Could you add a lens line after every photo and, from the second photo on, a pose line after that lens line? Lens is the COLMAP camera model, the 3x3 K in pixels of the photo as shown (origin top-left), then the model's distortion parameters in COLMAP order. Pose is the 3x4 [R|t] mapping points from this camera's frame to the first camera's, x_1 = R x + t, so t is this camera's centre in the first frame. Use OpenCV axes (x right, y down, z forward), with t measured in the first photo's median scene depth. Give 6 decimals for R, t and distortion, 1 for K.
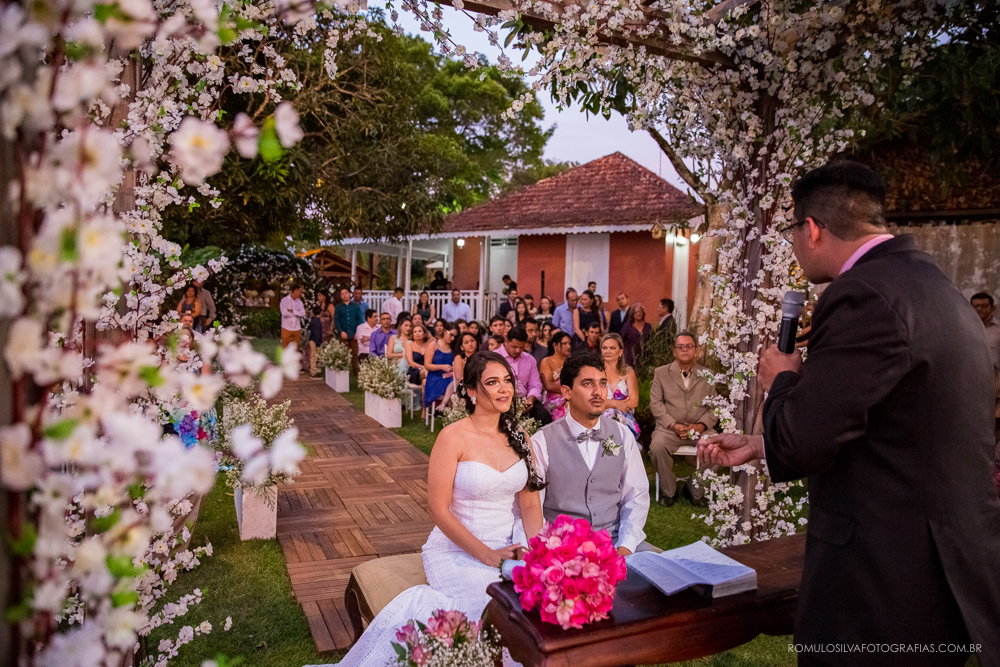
lens RADIAL K [[671.3, 0, 500.0], [0, 671.3, 333.5], [0, 0, 1]] dist [-0.061517, 0.003067]
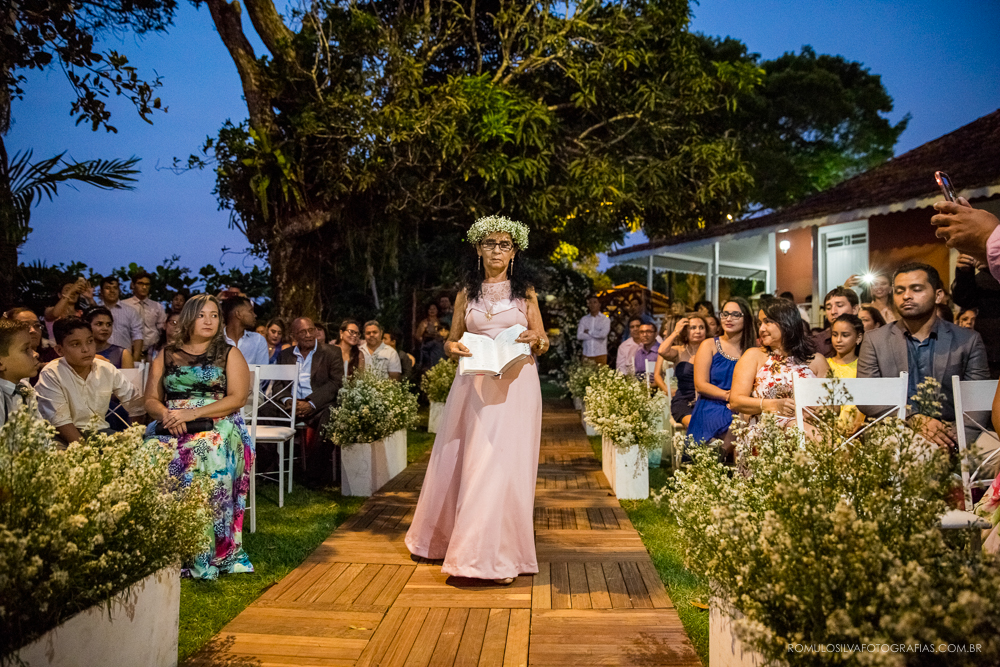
lens RADIAL K [[671.3, 0, 500.0], [0, 671.3, 333.5], [0, 0, 1]] dist [-0.061517, 0.003067]
pose [[0.886308, -0.034495, -0.461810, -0.000648], [0.001106, 0.997377, -0.072375, 0.023814], [0.463095, 0.063636, 0.884021, 0.239728]]
